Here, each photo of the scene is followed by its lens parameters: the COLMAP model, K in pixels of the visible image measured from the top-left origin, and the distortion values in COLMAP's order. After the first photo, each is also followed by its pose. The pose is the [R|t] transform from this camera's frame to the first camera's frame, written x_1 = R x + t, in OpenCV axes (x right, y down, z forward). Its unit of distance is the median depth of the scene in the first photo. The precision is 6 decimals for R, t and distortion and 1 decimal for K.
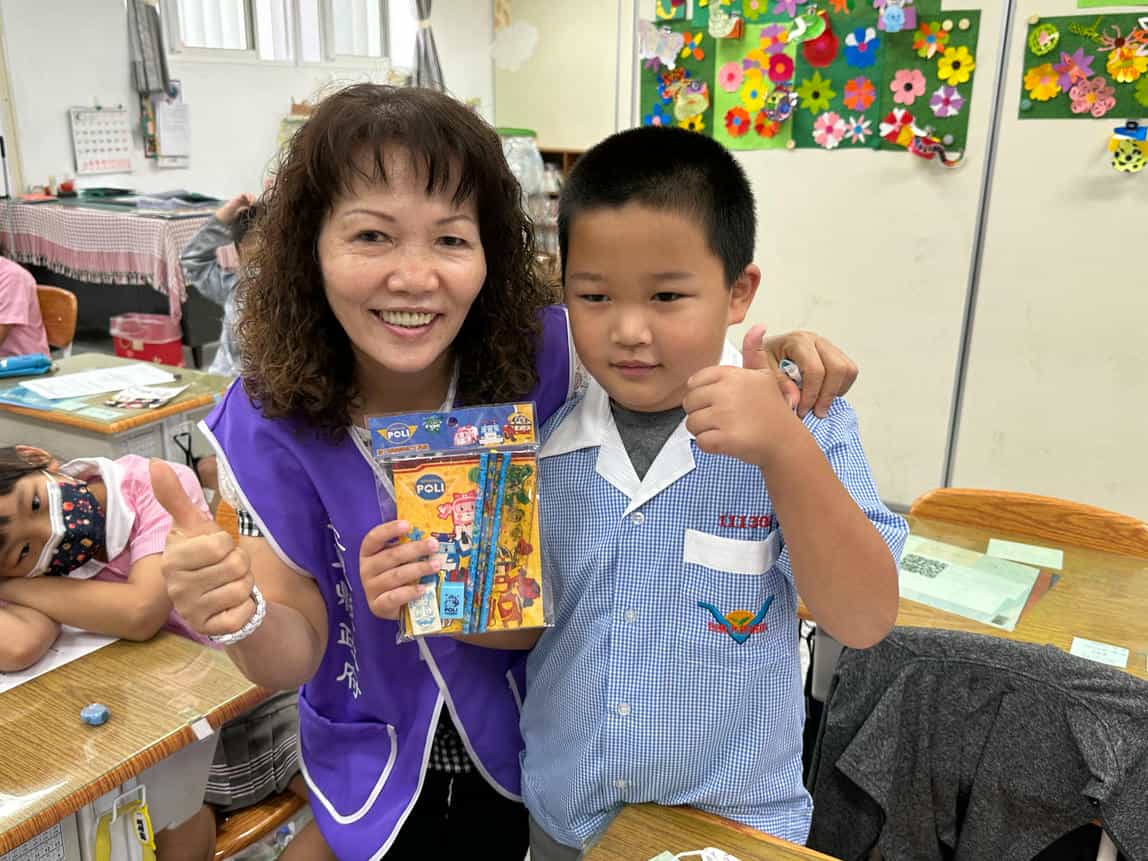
lens RADIAL K [[1028.8, 0, 572.3], [0, 1028.8, 430.3], [0, 0, 1]] dist [0.053852, -0.036939]
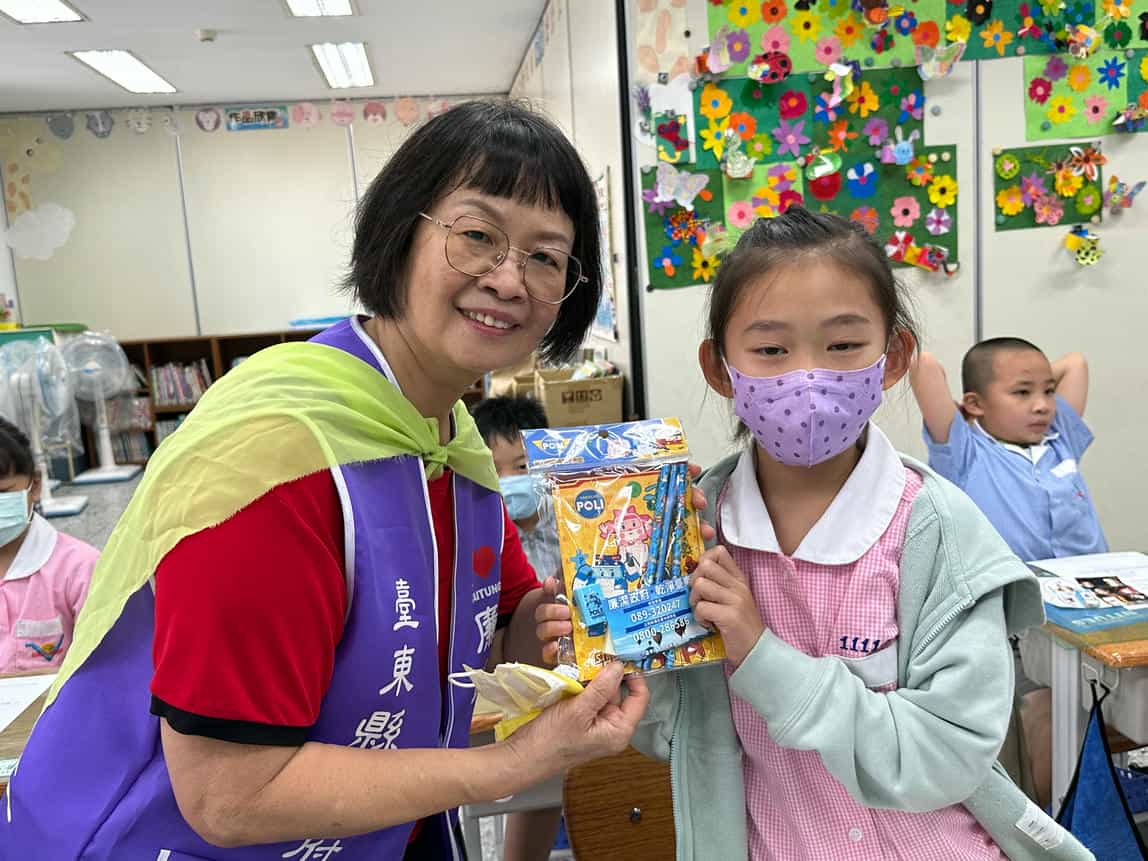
lens RADIAL K [[1028.8, 0, 574.2], [0, 1028.8, 431.1], [0, 0, 1]] dist [0.053852, -0.036939]
pose [[0.807393, -0.164212, 0.566702, -0.650757], [0.254723, 0.963380, -0.083752, -0.102067], [-0.532197, 0.211973, 0.819655, 0.330732]]
